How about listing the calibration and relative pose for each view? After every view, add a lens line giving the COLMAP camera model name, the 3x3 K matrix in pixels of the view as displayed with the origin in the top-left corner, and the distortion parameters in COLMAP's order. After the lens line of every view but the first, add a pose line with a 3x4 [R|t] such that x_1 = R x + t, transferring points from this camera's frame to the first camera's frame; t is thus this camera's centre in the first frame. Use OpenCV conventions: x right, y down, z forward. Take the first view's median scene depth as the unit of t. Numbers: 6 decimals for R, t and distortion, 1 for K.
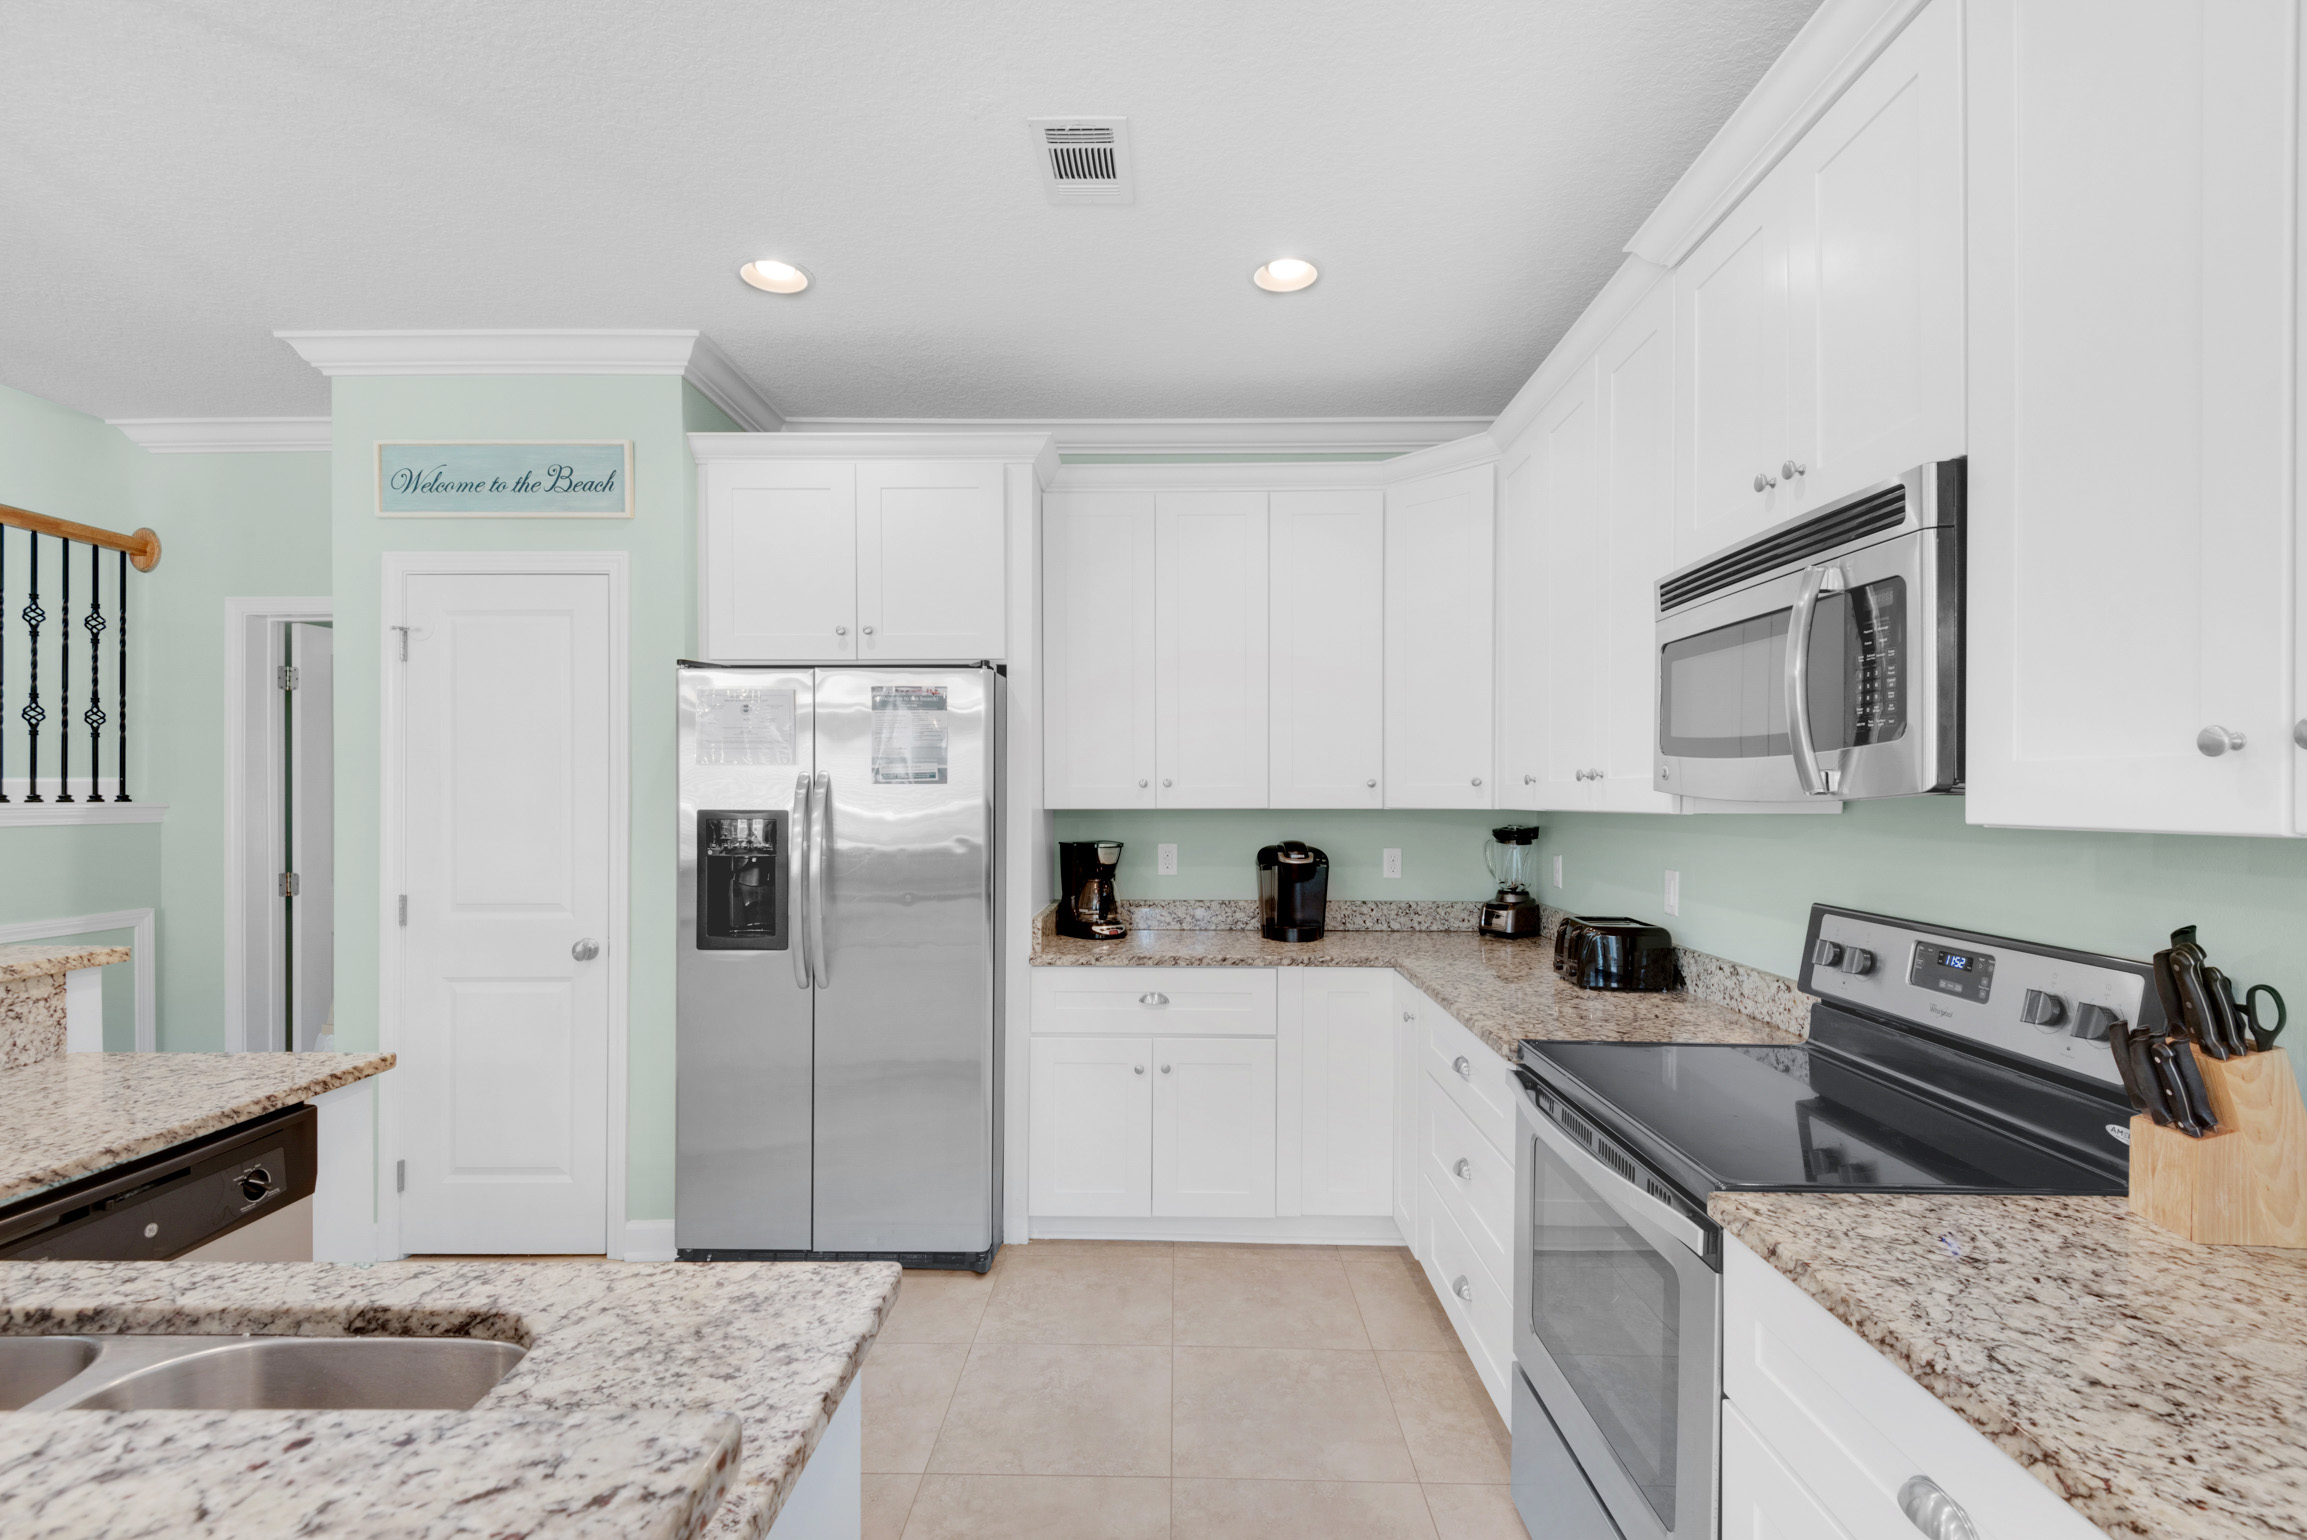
lens RADIAL K [[1033.2, 0, 1156.0], [0, 1033.2, 800.3], [0, 0, 1]] dist [0.002165, 0.000209]
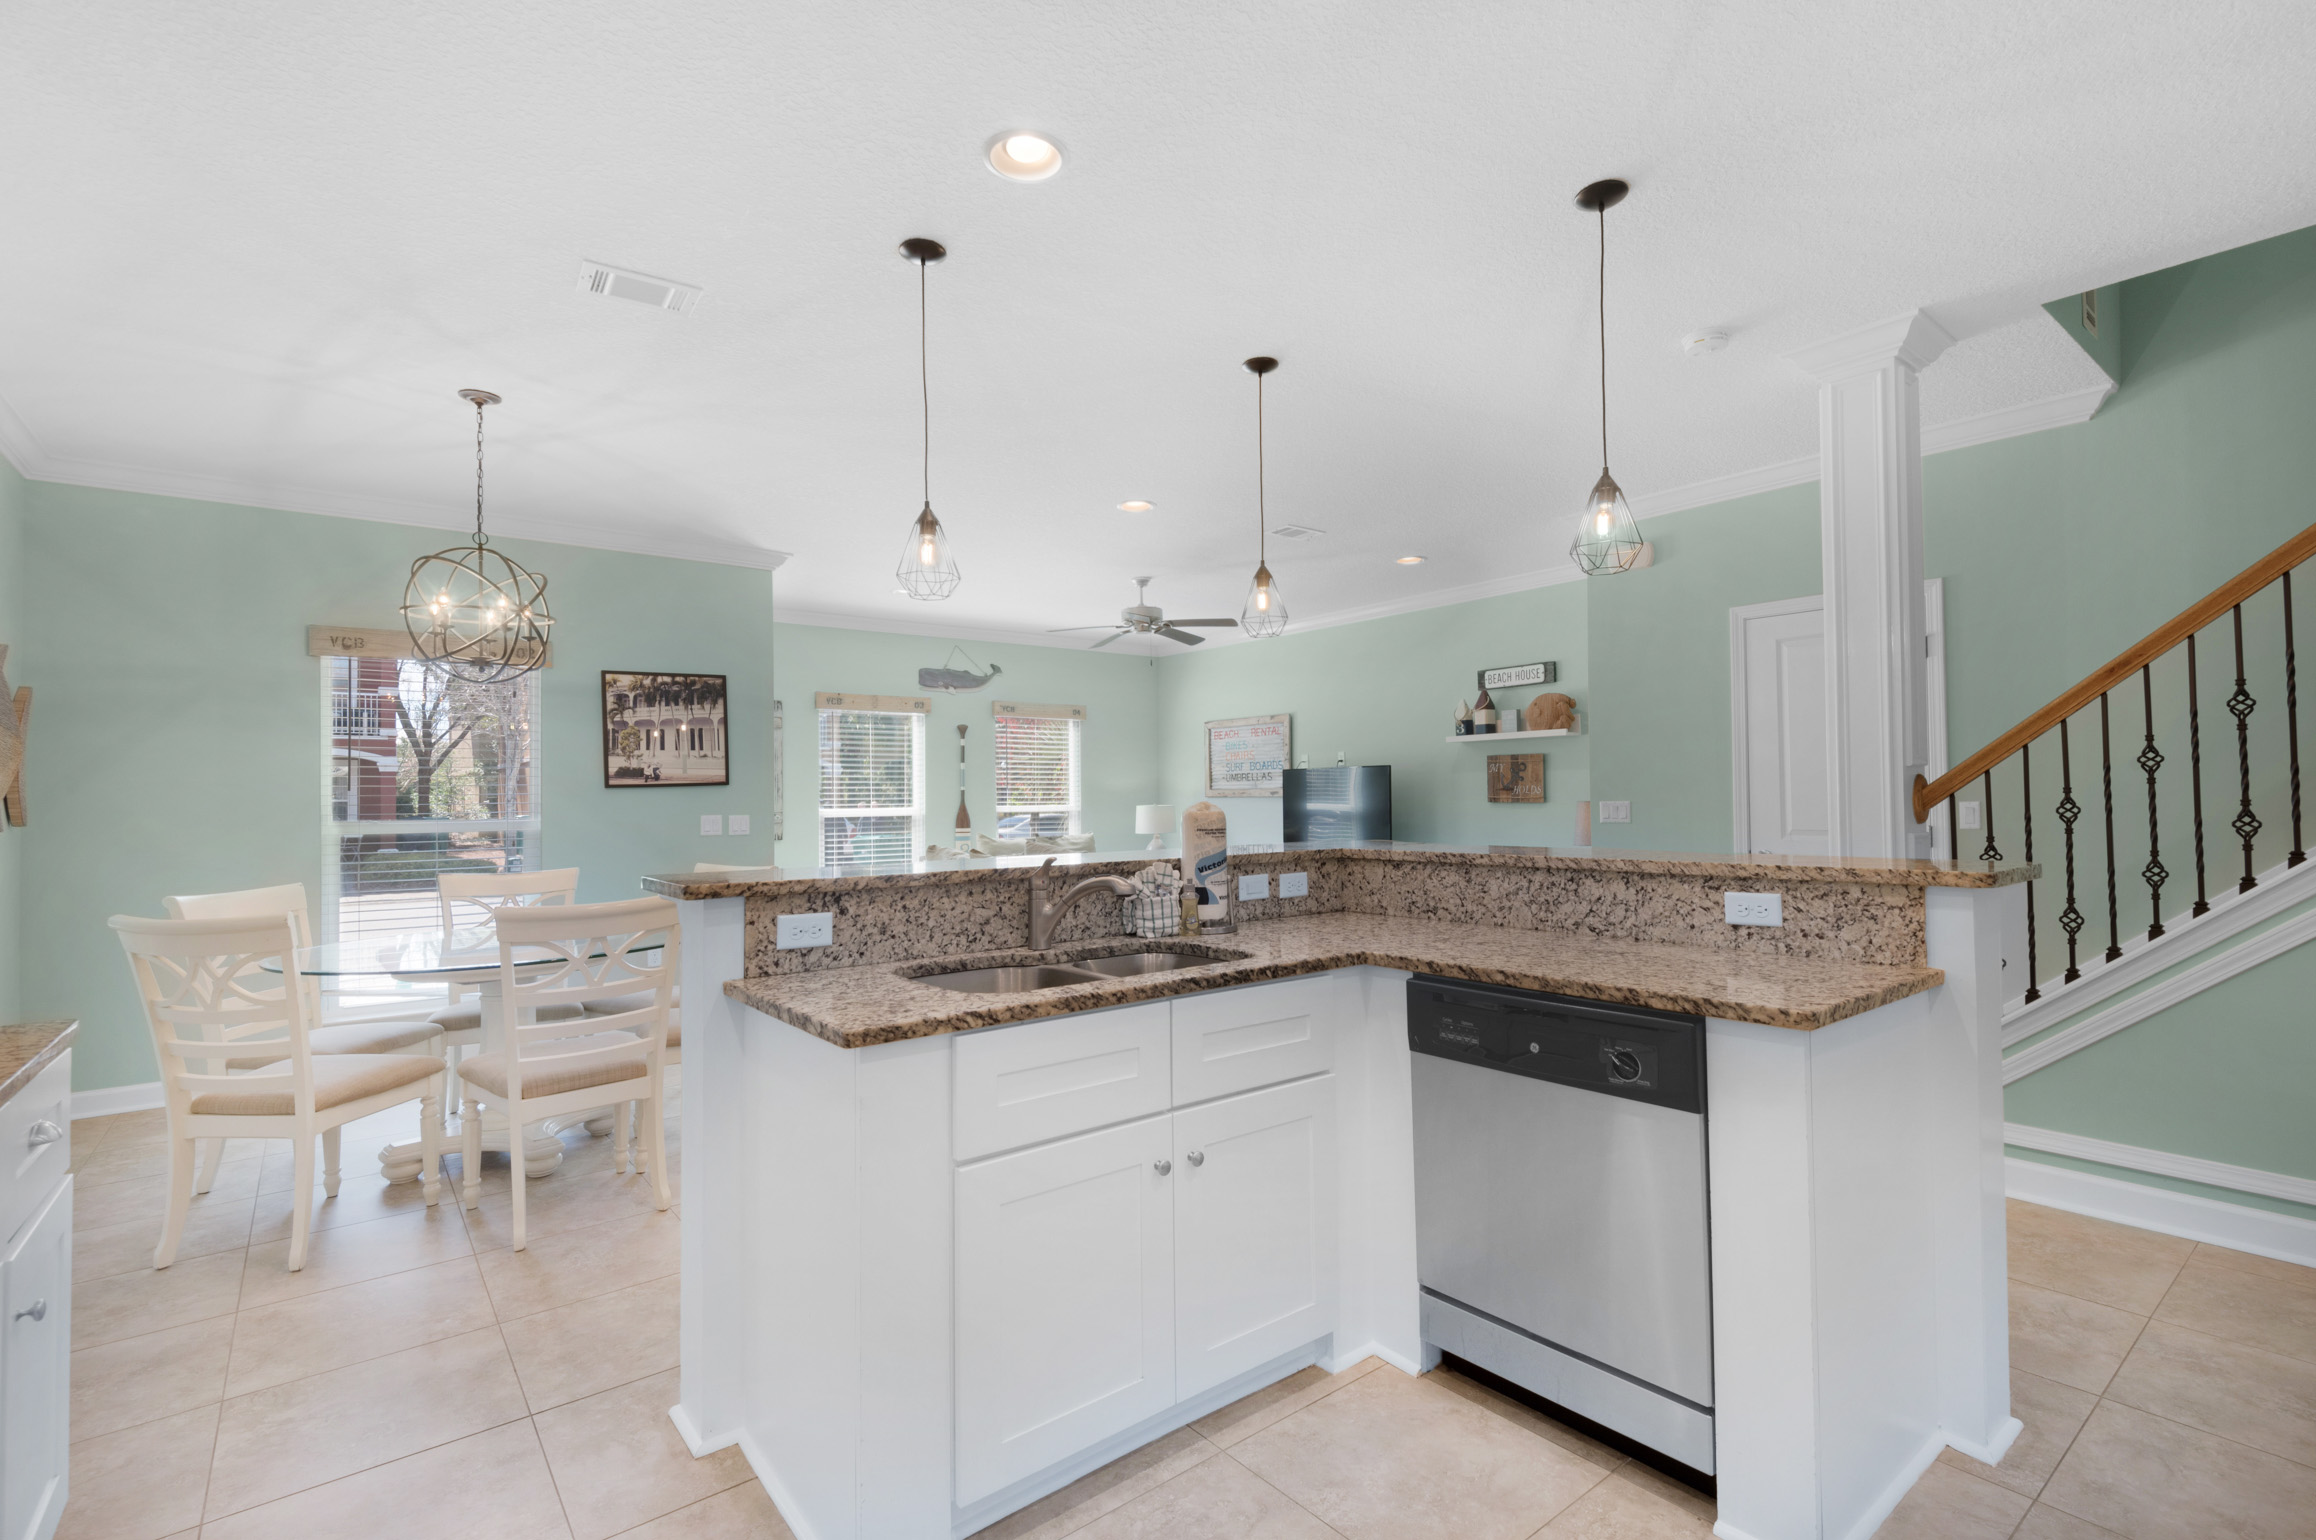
lens RADIAL K [[1060.1, 0, 1170.3], [0, 1060.1, 749.4], [0, 0, 1]] dist [0.001108, -0.000037]
pose [[-0.766808, -0.018077, -0.641622, 0.199653], [0.009301, 0.999186, -0.039266, 0.065532], [0.641809, -0.036077, -0.766015, 1.359992]]
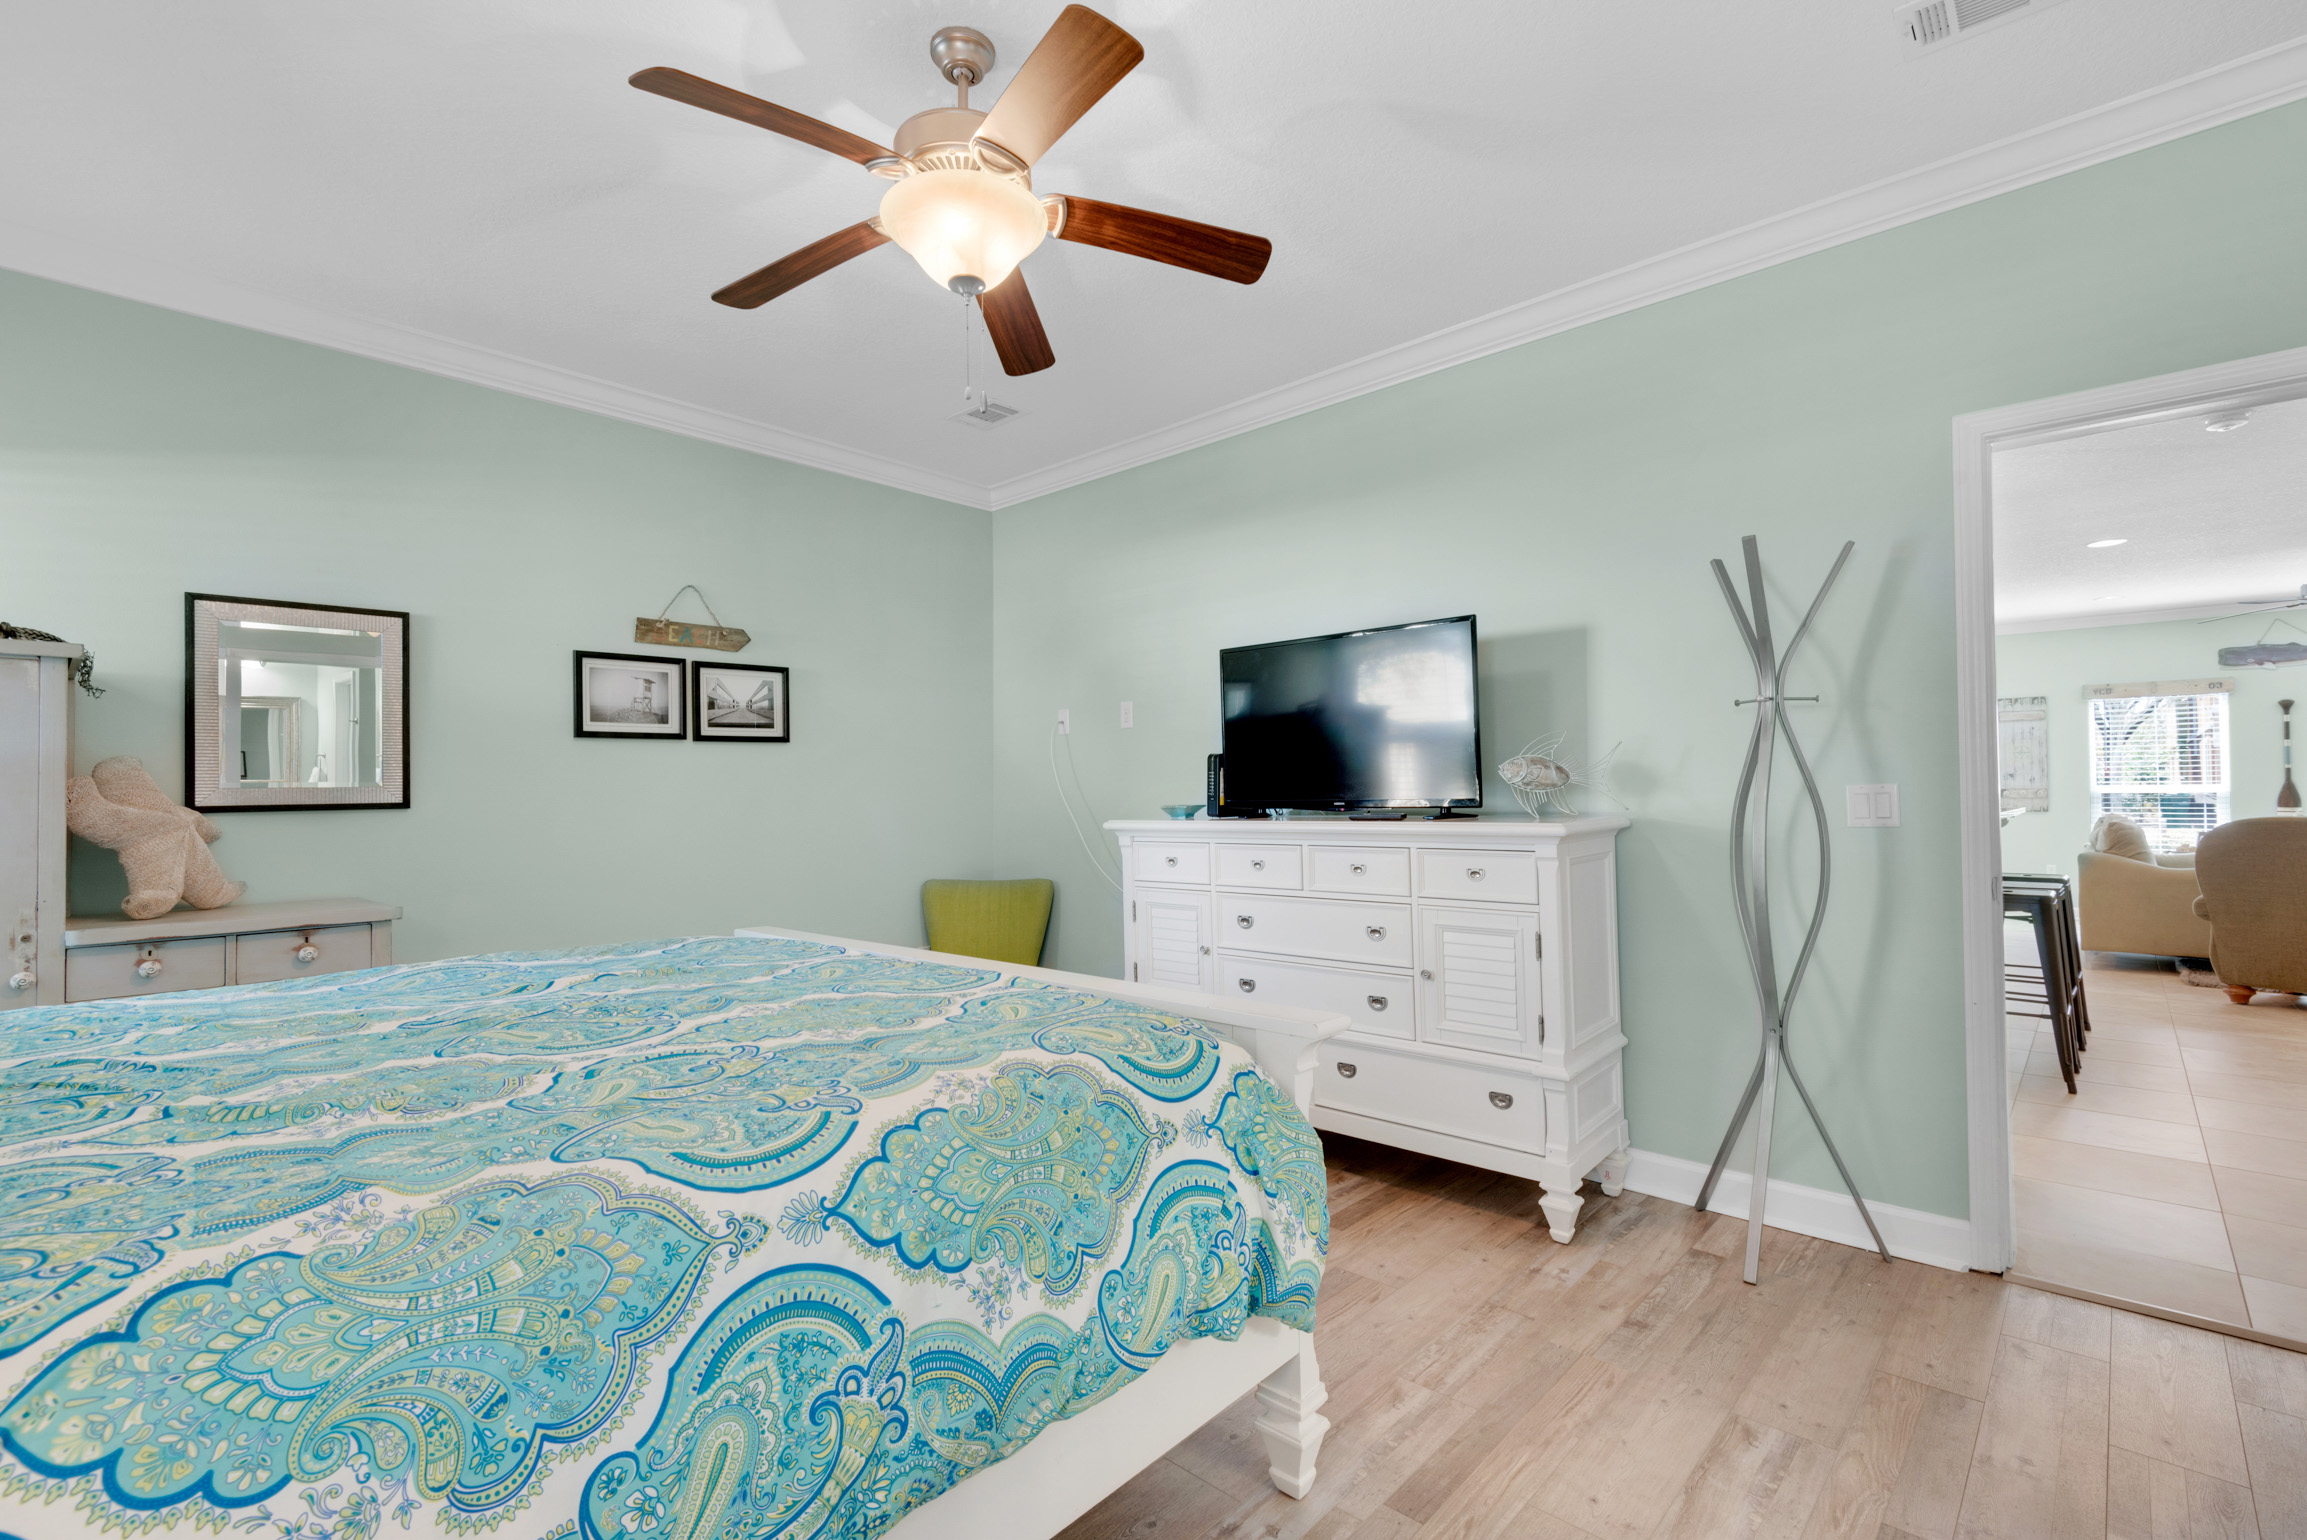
lens RADIAL K [[1051.5, 0, 1153.5], [0, 1051.5, 770.0], [0, 0, 1]] dist [-0.000020, -0.000668]
pose [[-0.748190, 0.022226, 0.663112, -1.412651], [0.014667, 0.999749, -0.016961, 0.069112], [-0.663322, -0.002964, -0.748328, 3.711218]]
